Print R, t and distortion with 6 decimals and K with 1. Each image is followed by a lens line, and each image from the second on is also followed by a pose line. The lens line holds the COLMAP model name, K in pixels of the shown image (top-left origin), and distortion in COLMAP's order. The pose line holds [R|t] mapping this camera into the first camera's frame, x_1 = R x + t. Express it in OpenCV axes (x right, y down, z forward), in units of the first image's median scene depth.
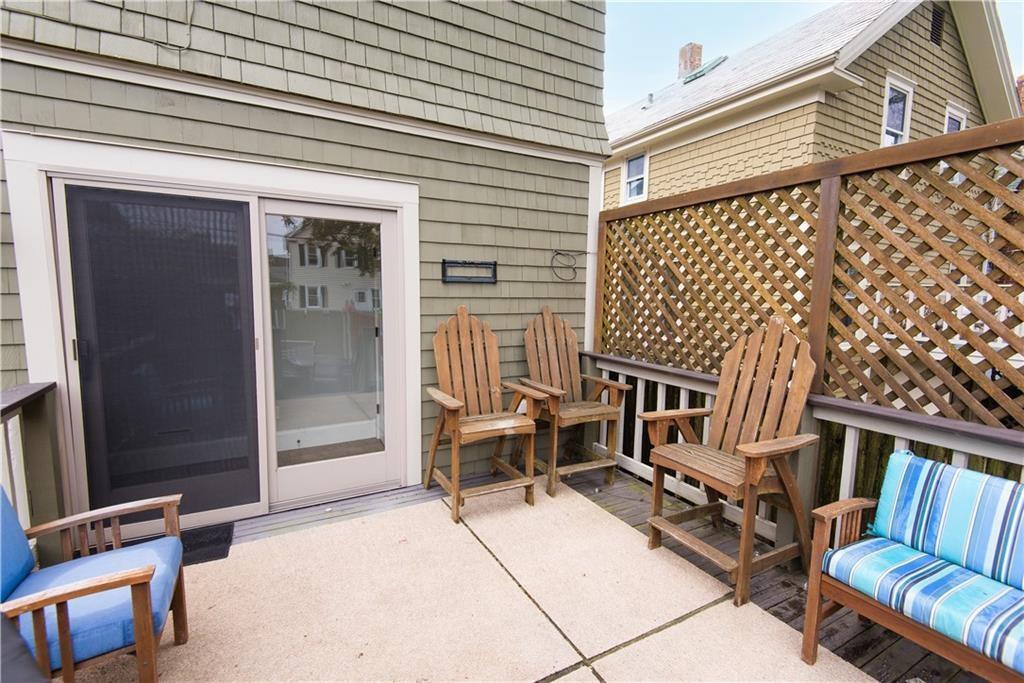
lens RADIAL K [[468.6, 0, 507.0], [0, 468.6, 343.4], [0, 0, 1]] dist [0.035891, -0.018442]
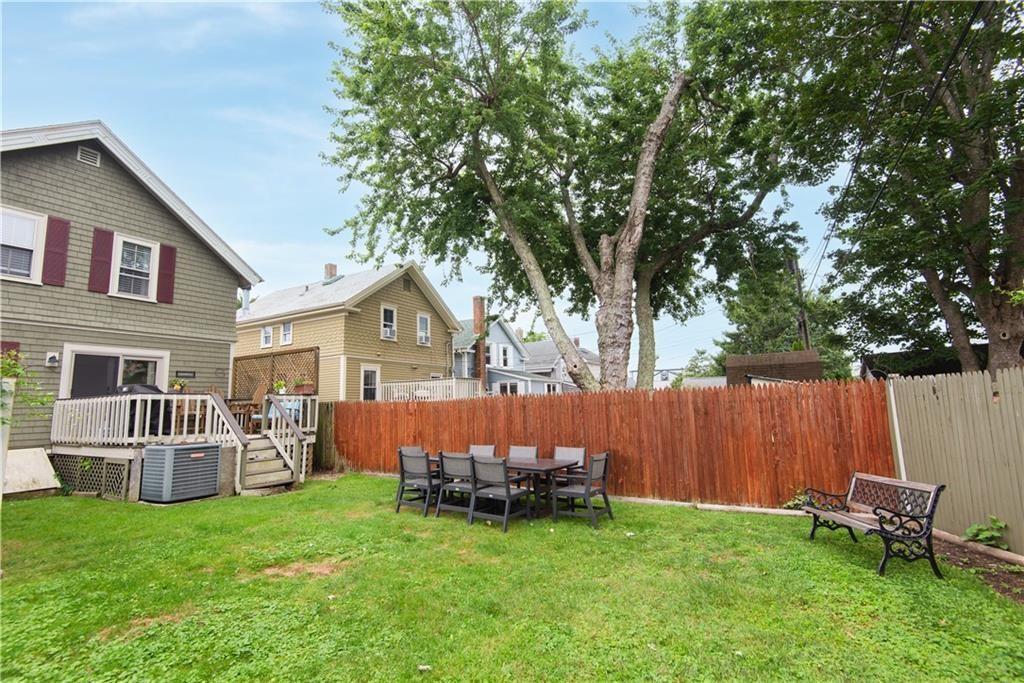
lens RADIAL K [[468.6, 0, 507.0], [0, 468.6, 343.4], [0, 0, 1]] dist [0.035891, -0.018442]
pose [[0.866041, 0.034698, 0.498768, 0.219867], [0.085511, 0.972611, -0.216139, 0.585679], [-0.492606, 0.229835, 0.839354, -3.159523]]
